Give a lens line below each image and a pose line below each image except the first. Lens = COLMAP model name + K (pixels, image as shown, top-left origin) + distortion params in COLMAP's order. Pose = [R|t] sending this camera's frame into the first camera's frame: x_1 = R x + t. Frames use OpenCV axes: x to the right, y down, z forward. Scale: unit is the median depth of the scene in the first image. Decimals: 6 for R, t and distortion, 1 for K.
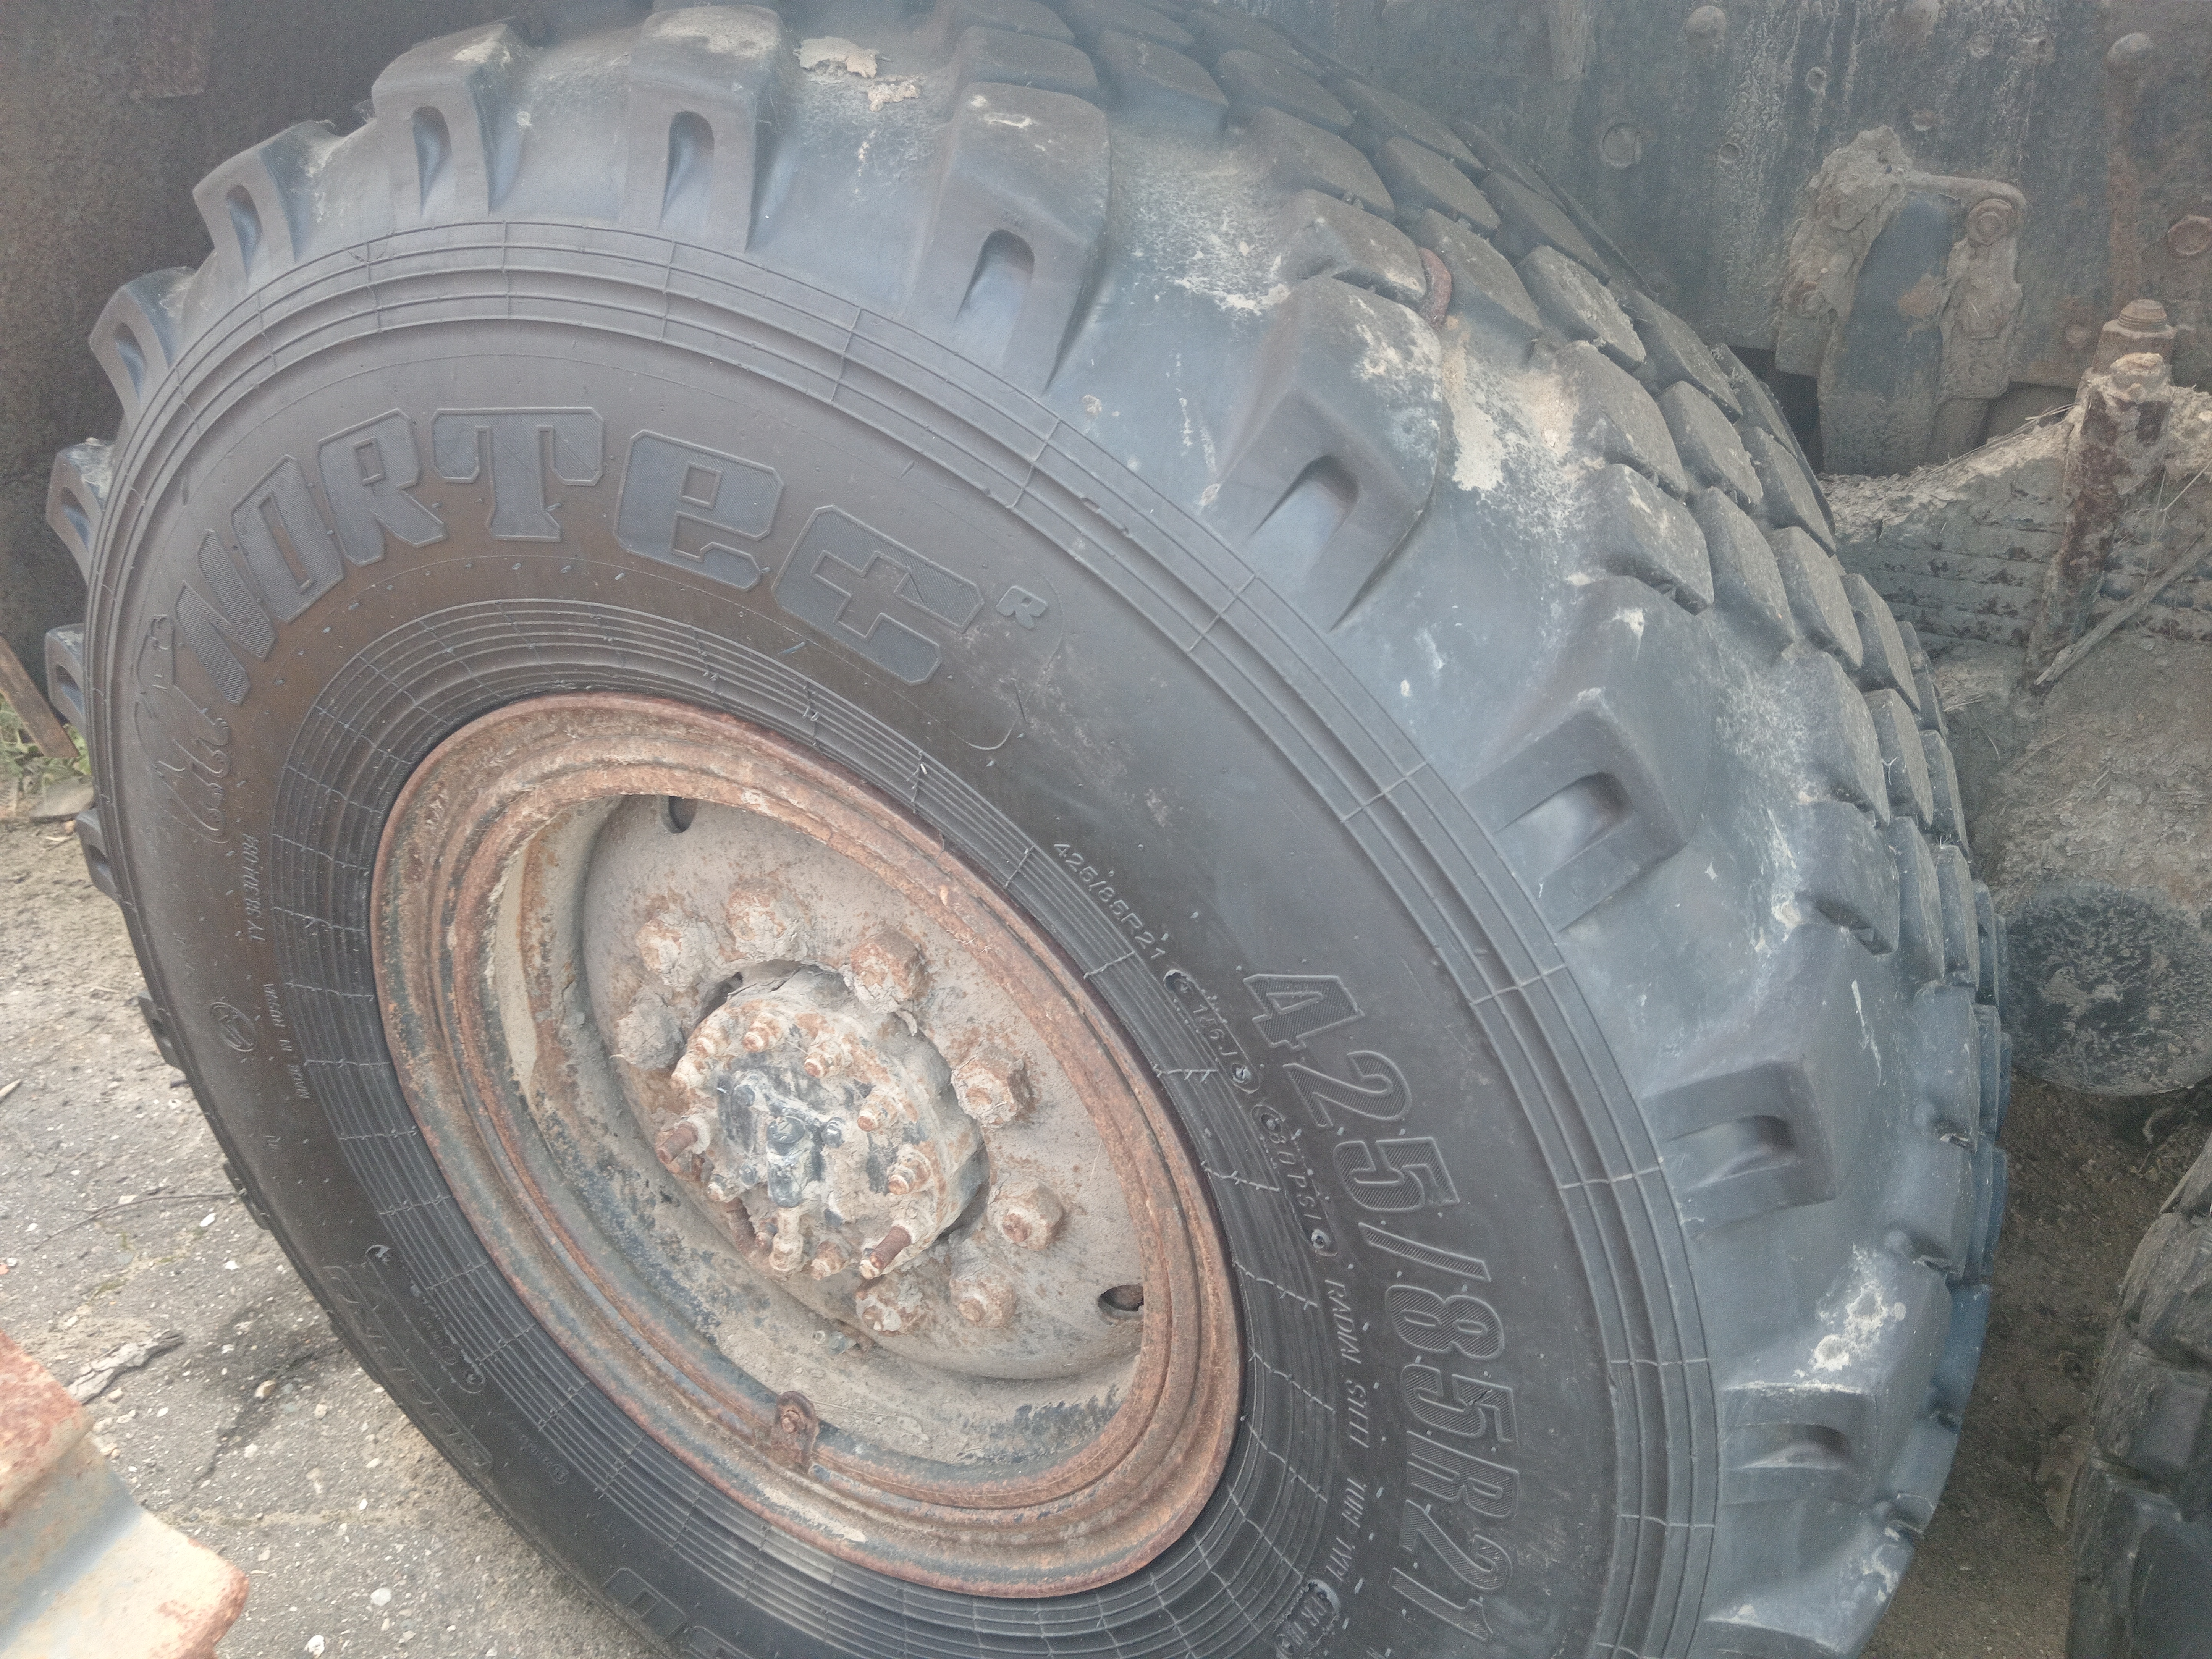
lens RADIAL K [[1731.8, 0, 1100.0], [0, 1731.8, 839.1], [0, 0, 1]] dist [-0.008459, -0.000307]
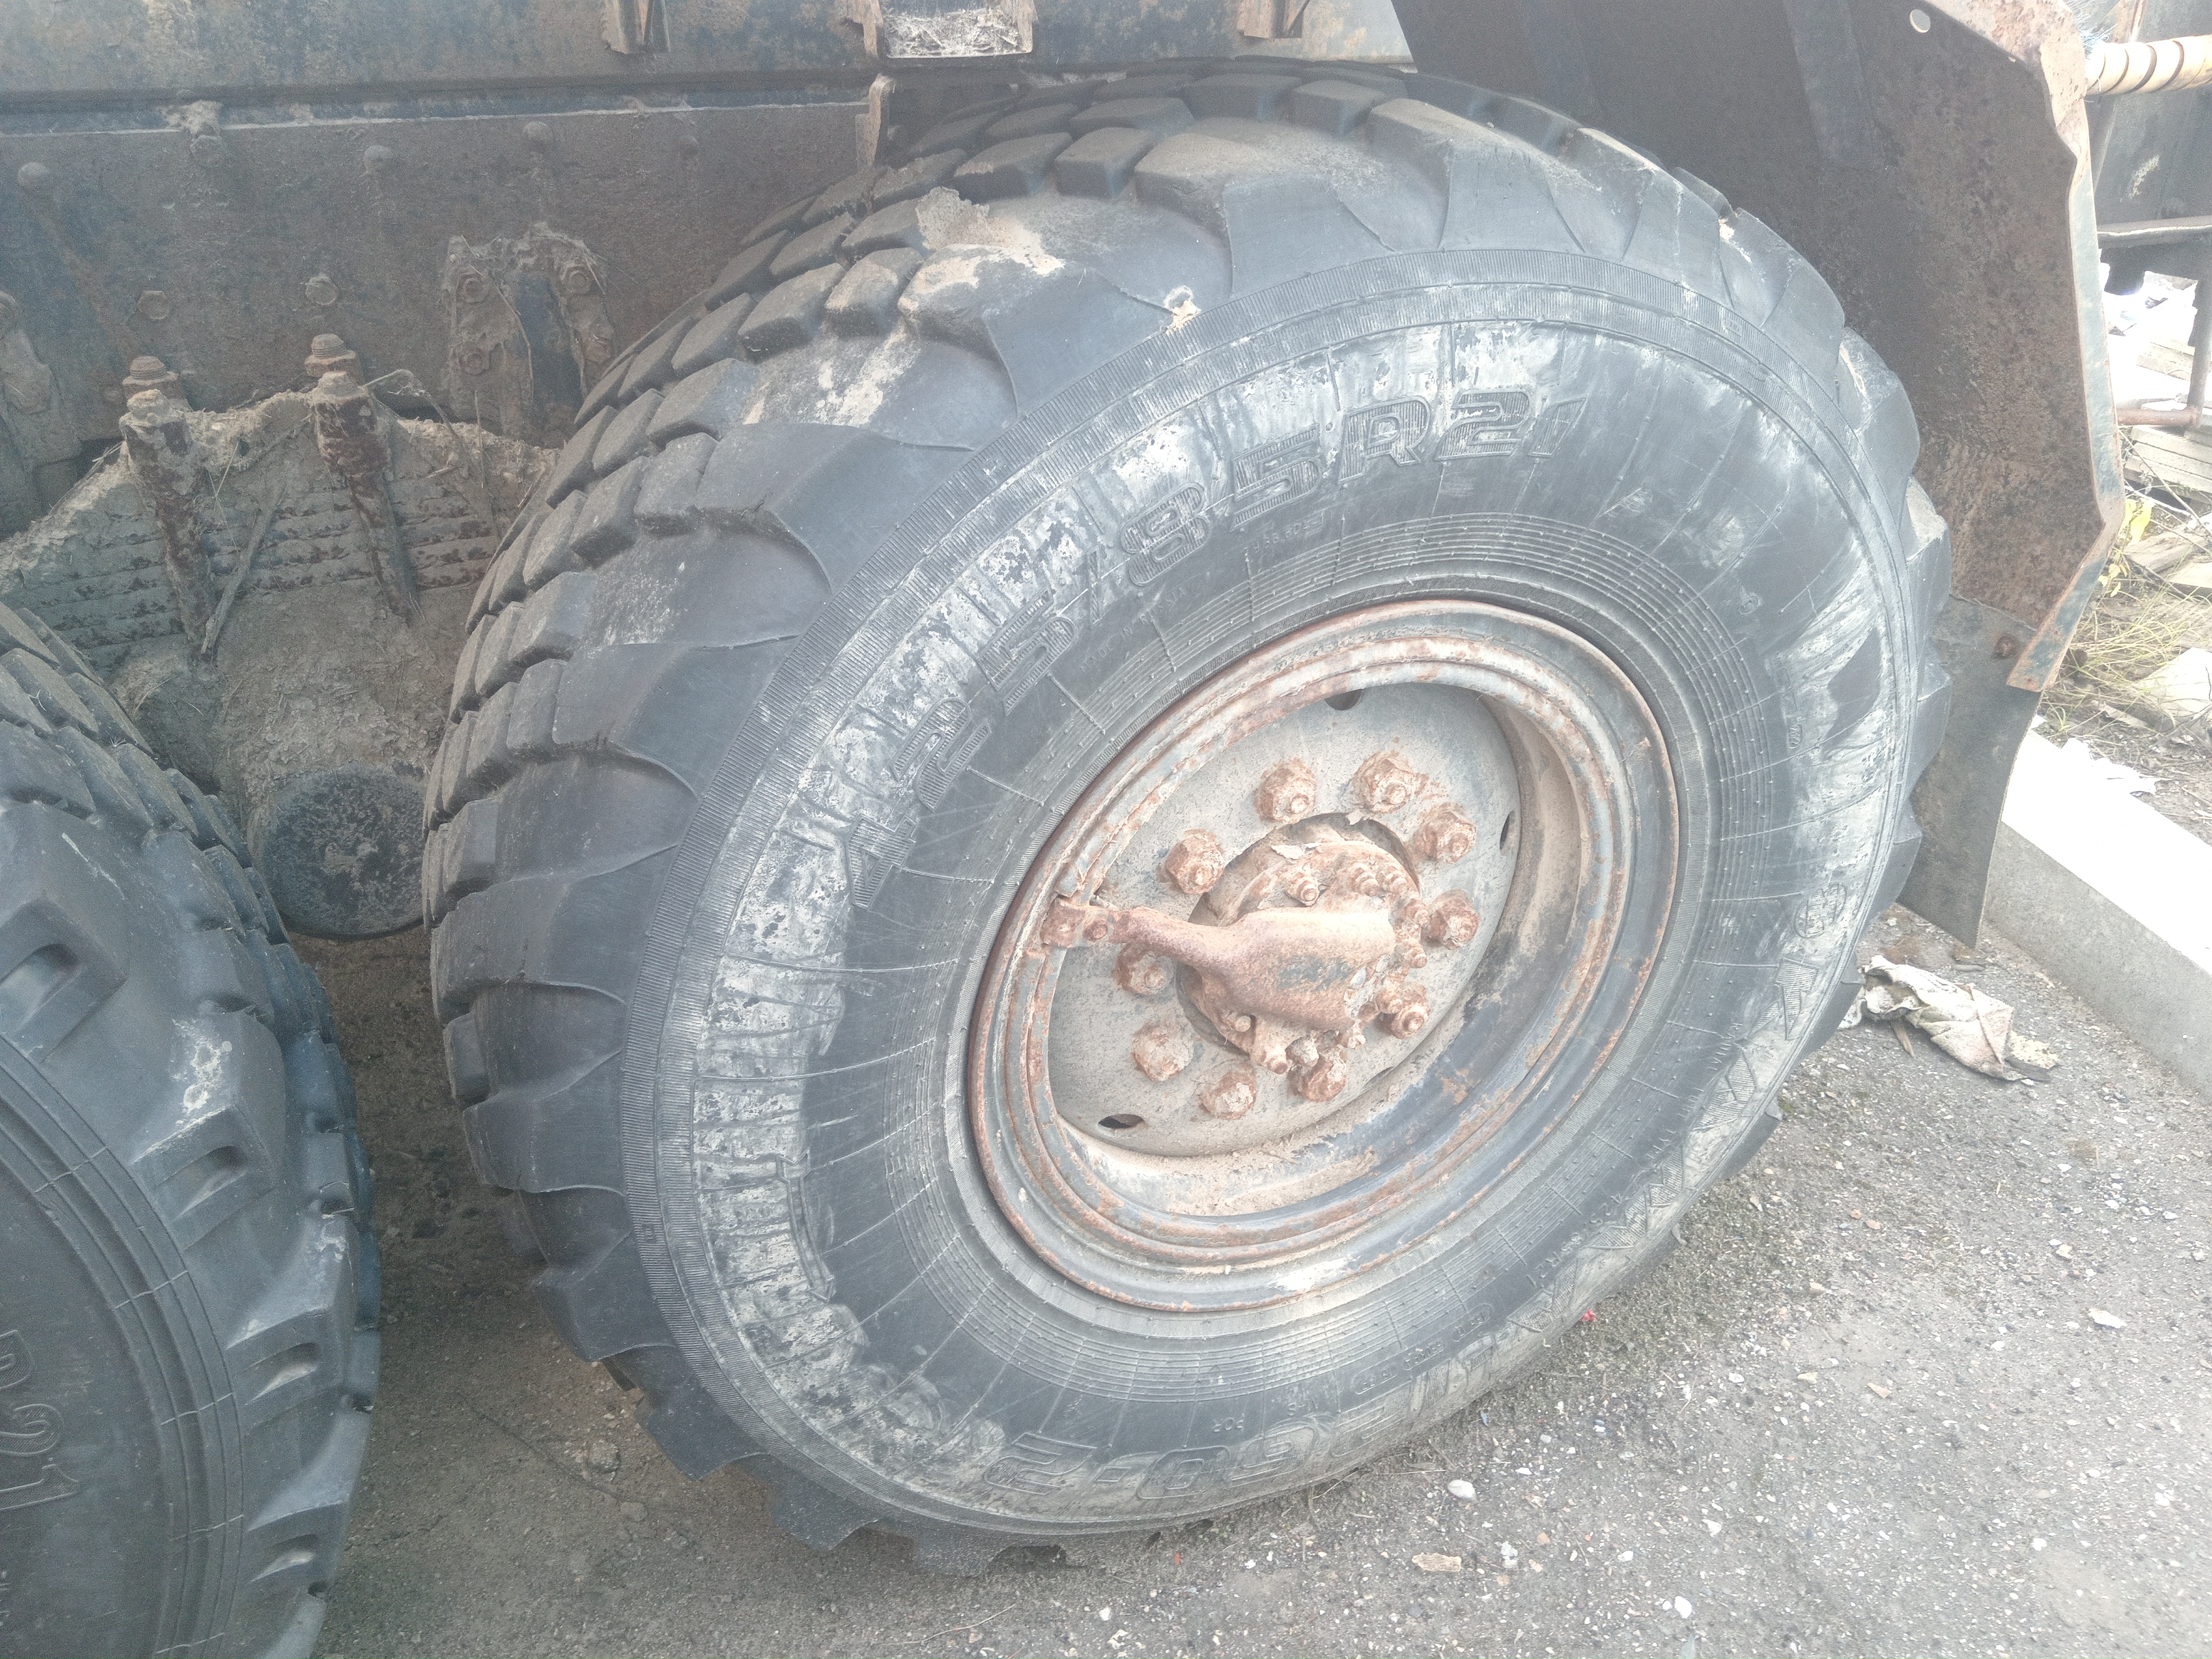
lens RADIAL K [[1731.8, 0, 1100.0], [0, 1731.8, 839.1], [0, 0, 1]] dist [-0.008459, -0.000307]
pose [[0.585320, -0.370047, 0.721433, -0.042835], [0.422521, 0.898622, 0.118129, 0.175572], [-0.692009, 0.235678, 0.682334, -0.315935]]
